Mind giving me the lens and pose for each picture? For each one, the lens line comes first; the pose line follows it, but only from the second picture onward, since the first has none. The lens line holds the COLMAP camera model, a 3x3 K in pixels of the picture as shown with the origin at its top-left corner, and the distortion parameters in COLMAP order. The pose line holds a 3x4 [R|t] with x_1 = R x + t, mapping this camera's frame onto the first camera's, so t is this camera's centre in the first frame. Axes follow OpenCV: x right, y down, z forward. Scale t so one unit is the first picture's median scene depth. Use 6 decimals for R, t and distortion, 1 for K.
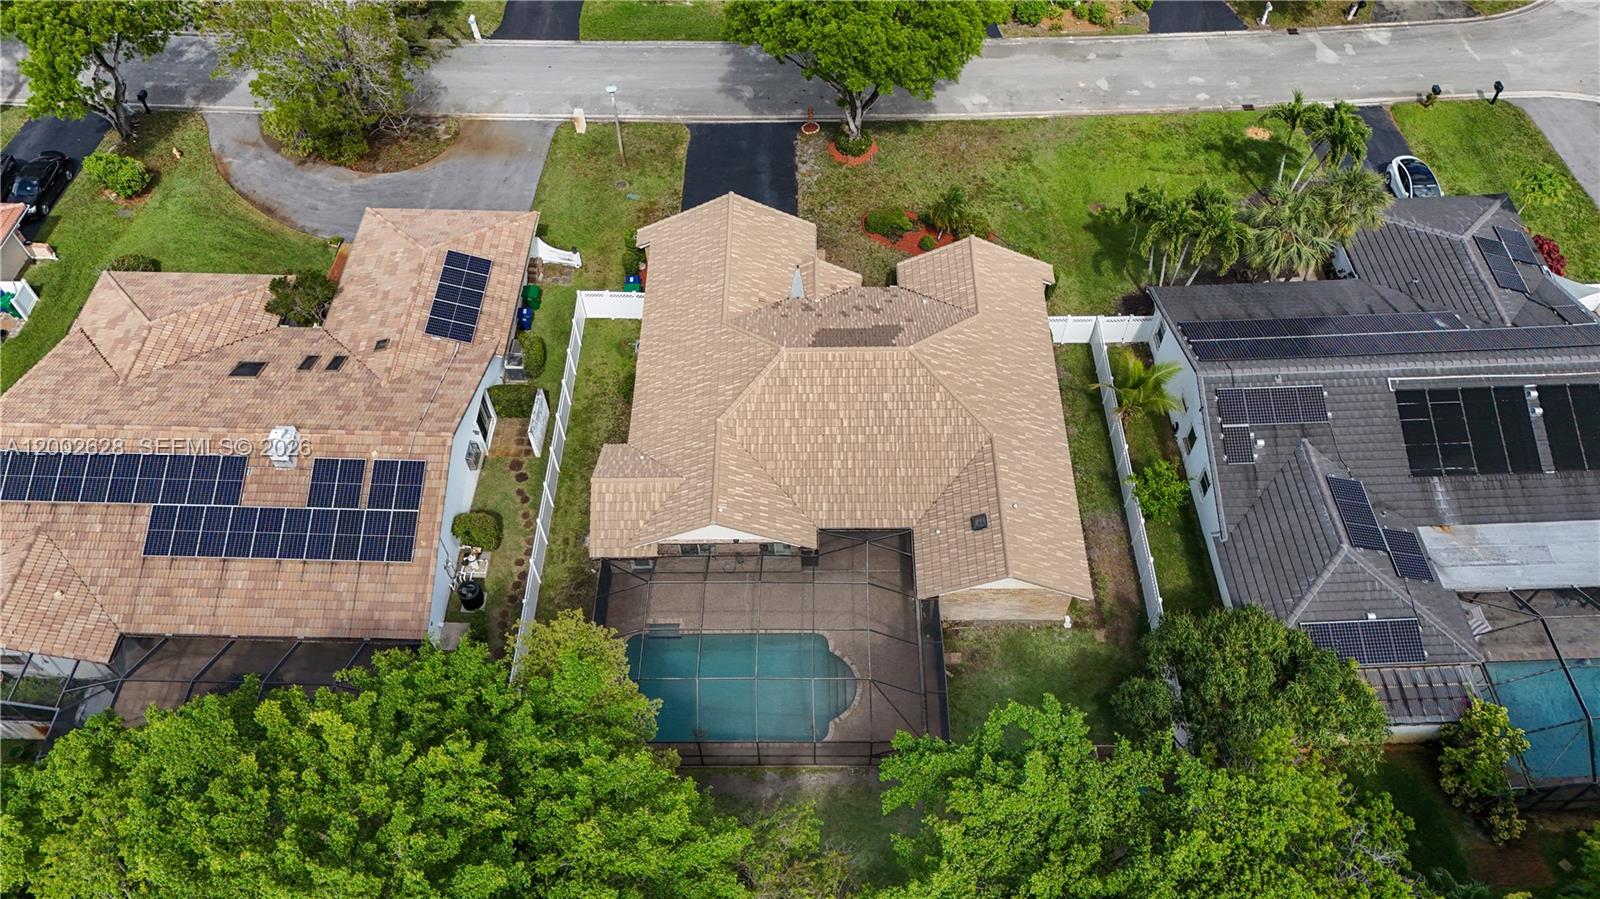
lens RADIAL K [[1175.5, 0, 806.5], [0, 1175.5, 446.4], [0, 0, 1]] dist [0.099062, -0.089779]
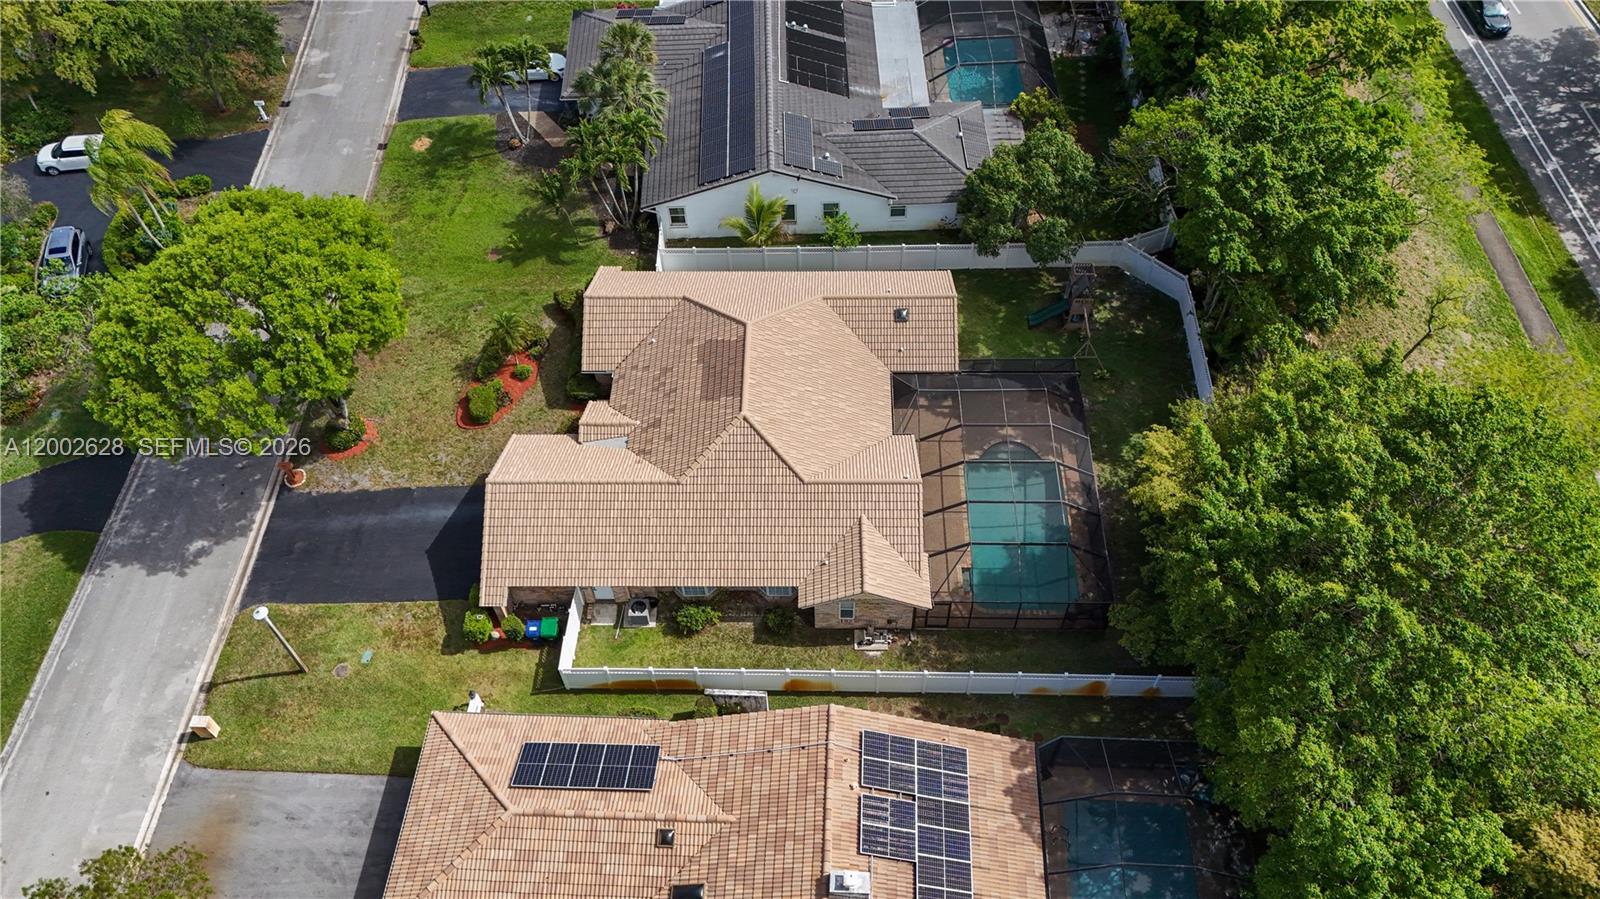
lens RADIAL K [[1175.5, 0, 806.5], [0, 1175.5, 446.4], [0, 0, 1]] dist [0.099062, -0.089779]
pose [[0.017212, -0.798074, 0.602314, -0.685224], [0.819627, 0.356273, 0.448645, -0.506381], [-0.572639, 0.485950, 0.660255, 0.300726]]
